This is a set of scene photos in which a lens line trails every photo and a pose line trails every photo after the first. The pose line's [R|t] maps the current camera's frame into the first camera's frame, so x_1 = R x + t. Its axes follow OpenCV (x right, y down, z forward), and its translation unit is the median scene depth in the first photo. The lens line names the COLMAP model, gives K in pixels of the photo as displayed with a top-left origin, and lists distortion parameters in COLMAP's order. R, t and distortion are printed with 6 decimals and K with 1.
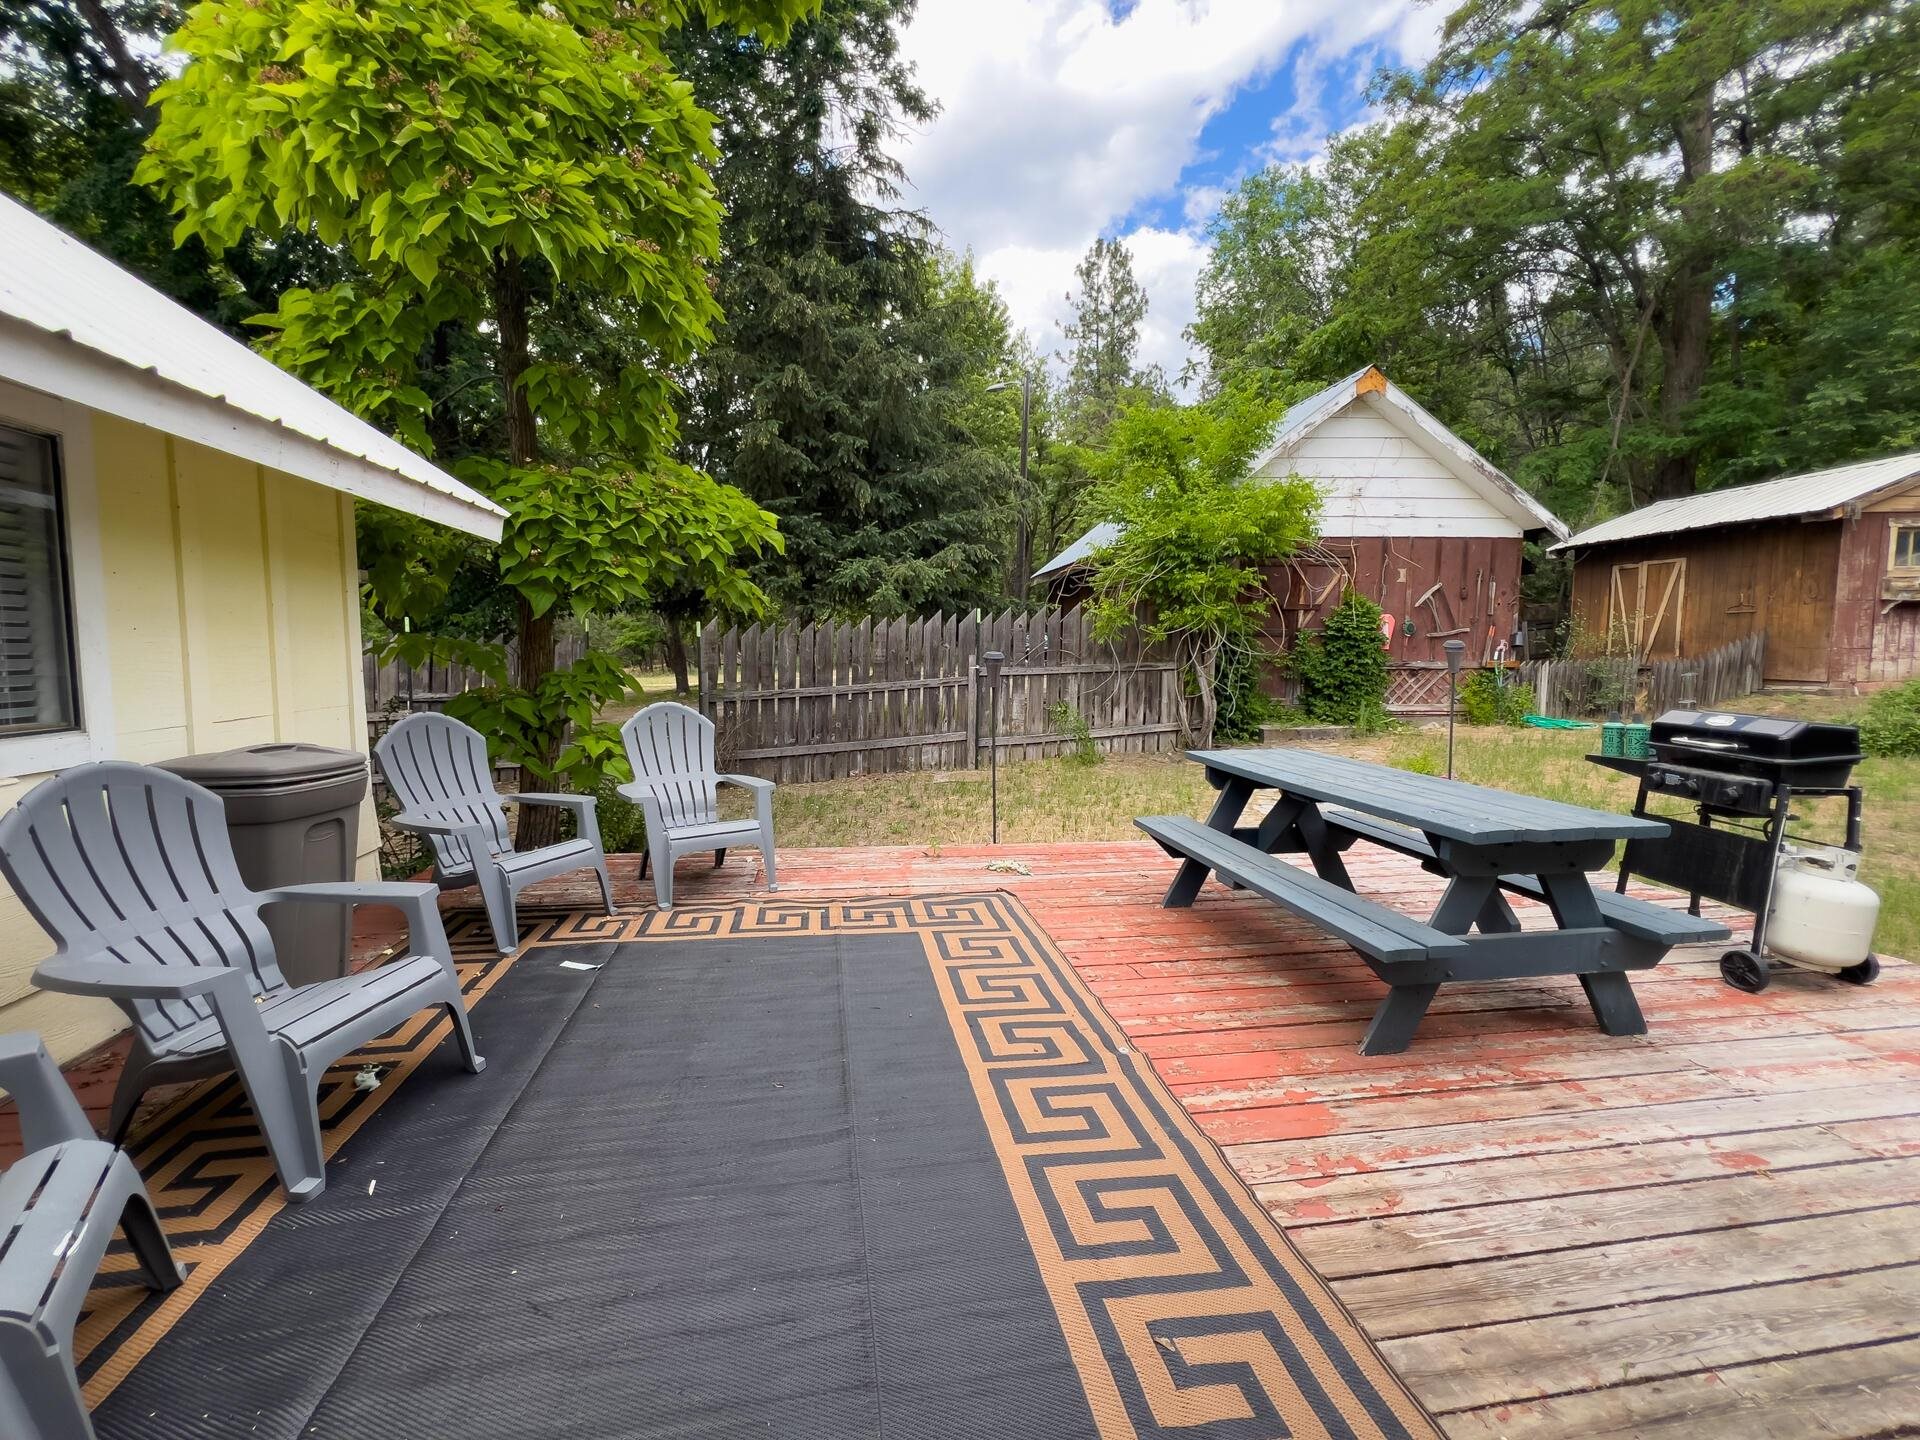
lens RADIAL K [[778.9, 0, 958.5], [0, 778.9, 714.2], [0, 0, 1]] dist [0.002236, 0.000561]
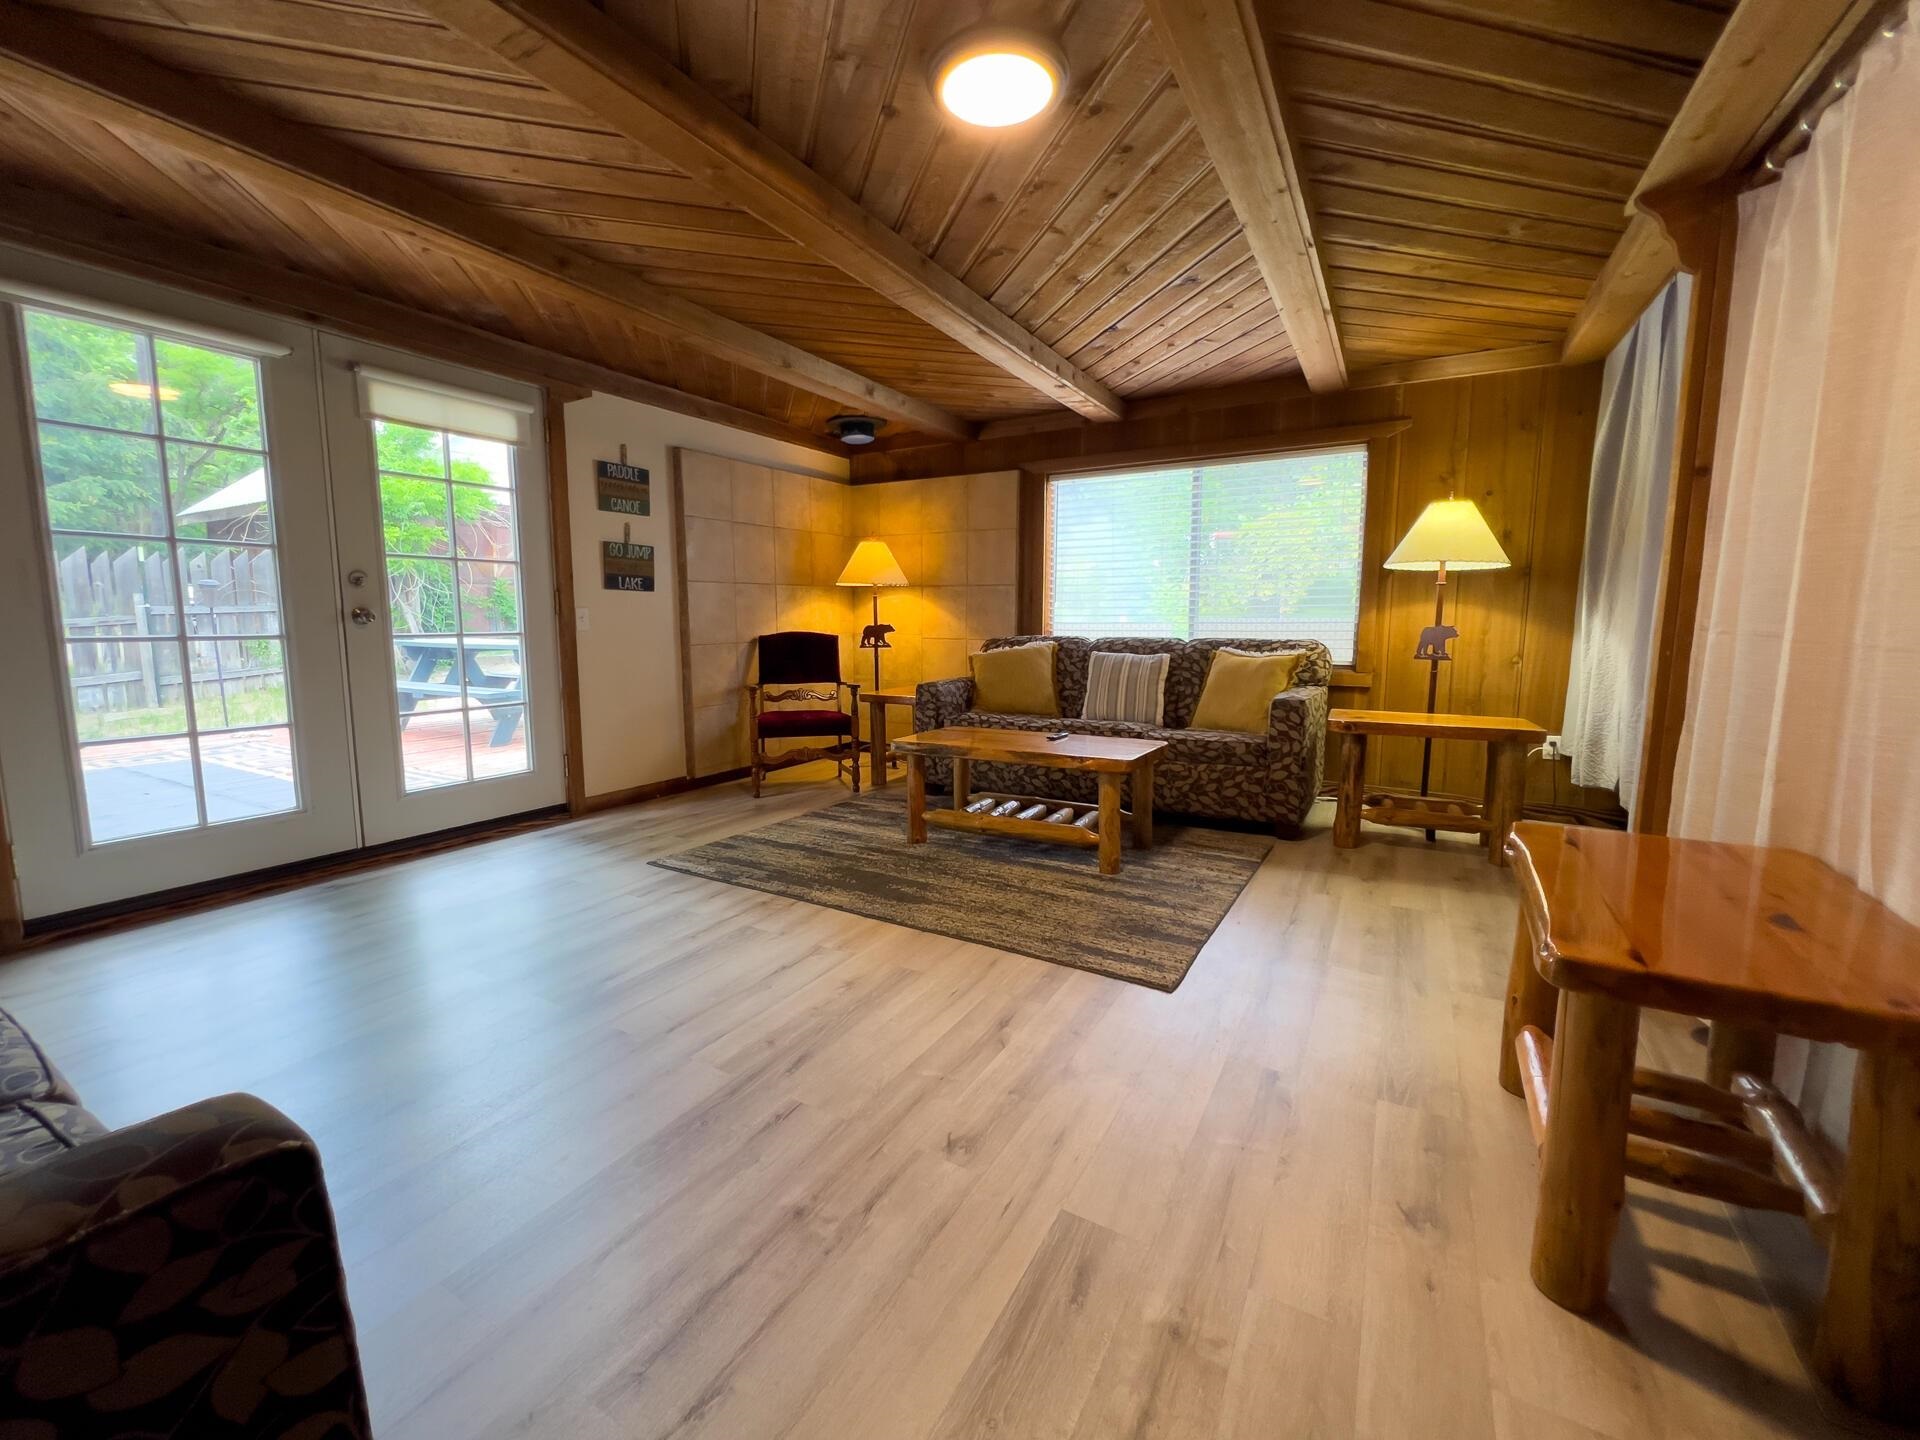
lens RADIAL K [[778.9, 0, 950.8], [0, 778.9, 715.1], [0, 0, 1]] dist [0.002236, 0.000561]
pose [[0.634136, -0.111655, 0.765117, -0.103696], [0.073650, 0.993742, 0.083976, 0.071042], [-0.769706, 0.003099, 0.638391, -0.439466]]
